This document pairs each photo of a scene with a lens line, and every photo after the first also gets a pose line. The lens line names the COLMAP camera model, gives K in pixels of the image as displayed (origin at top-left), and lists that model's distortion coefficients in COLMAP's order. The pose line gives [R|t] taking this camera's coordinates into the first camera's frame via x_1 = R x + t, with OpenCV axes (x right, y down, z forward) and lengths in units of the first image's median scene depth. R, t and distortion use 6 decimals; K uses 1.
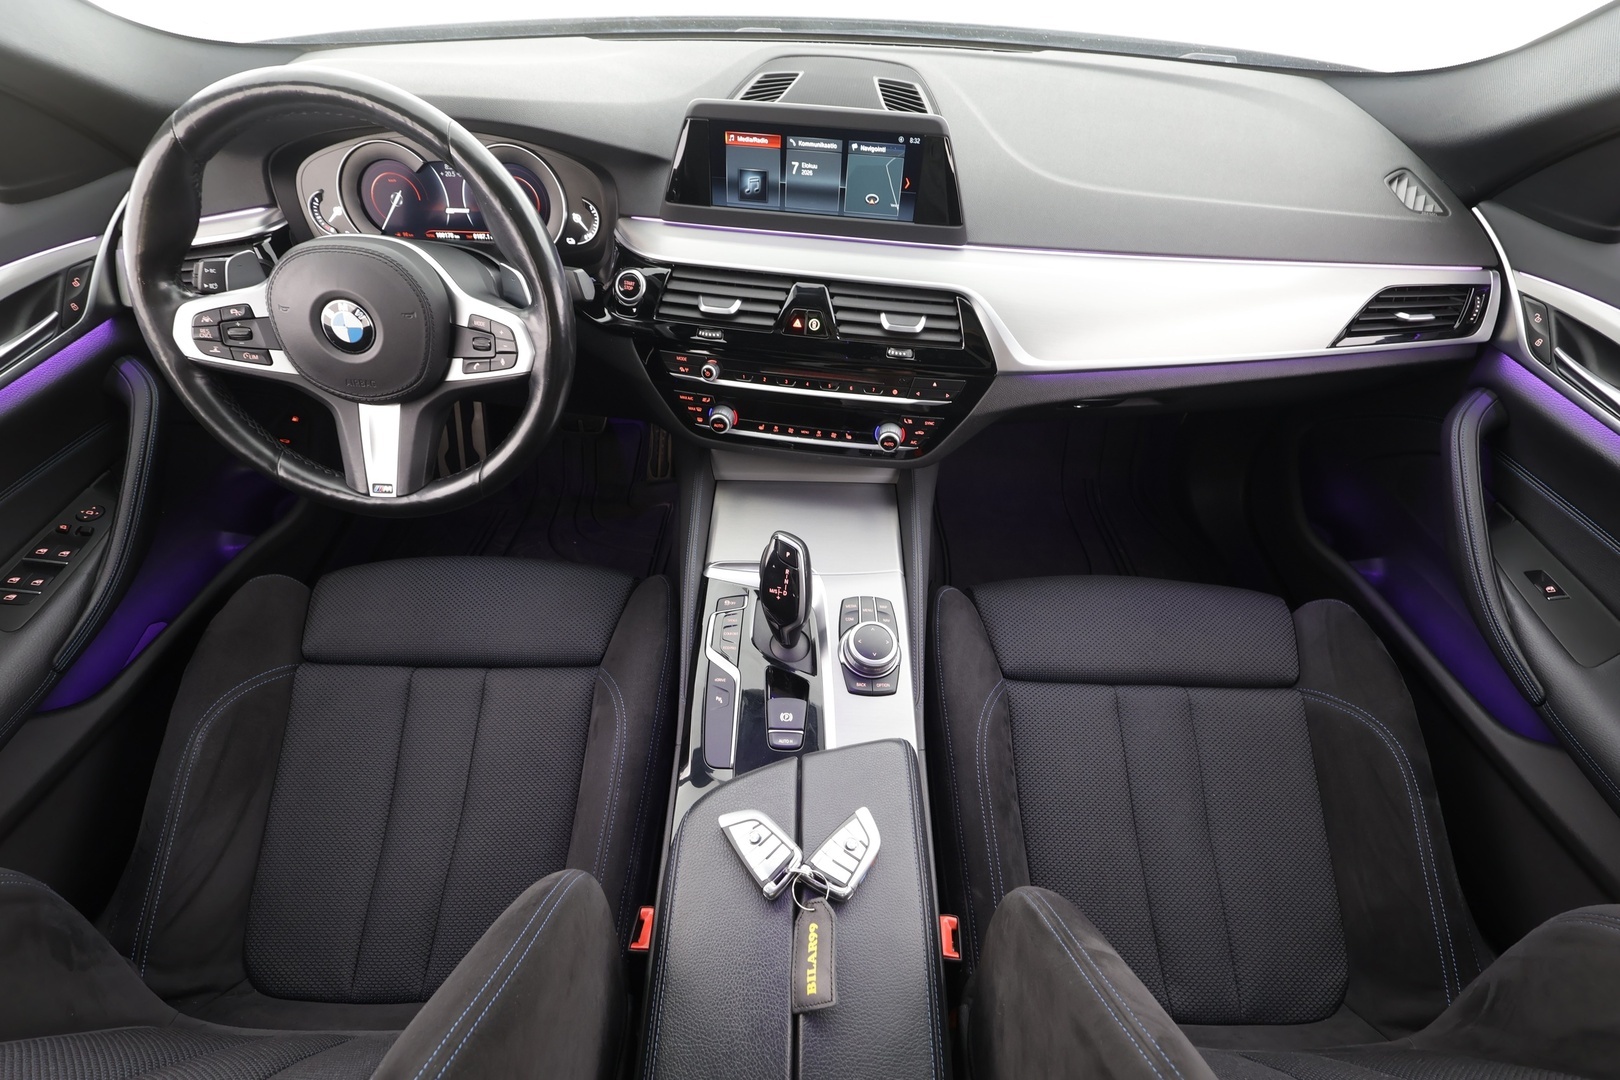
lens RADIAL K [[736.2, 0, 811.4], [0, 736.2, 532.2], [0, 0, 1]] dist [-0.002998, -0.000009]
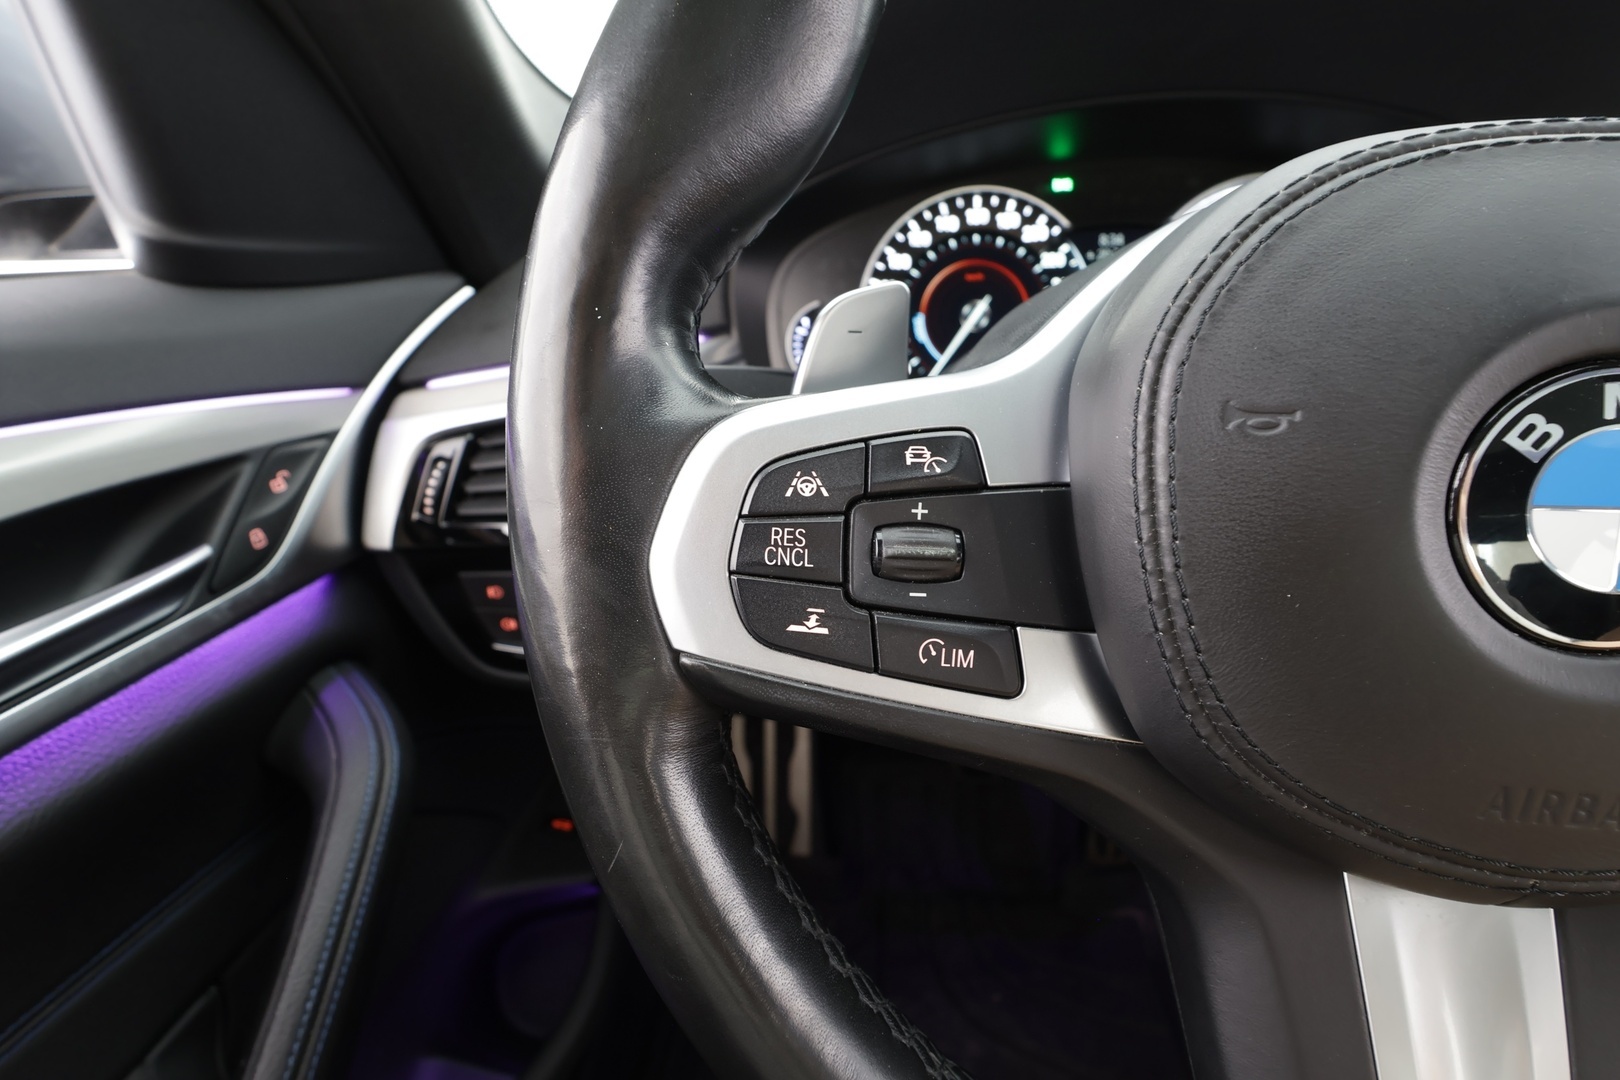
lens RADIAL K [[736.2, 0, 807.6], [0, 736.2, 563.3], [0, 0, 1]] dist [-0.002998, -0.000009]
pose [[0.992771, -0.028198, -0.116664, -0.666394], [-0.015785, 0.932895, -0.359803, -0.159628], [0.118981, 0.359043, 0.925706, 0.674911]]
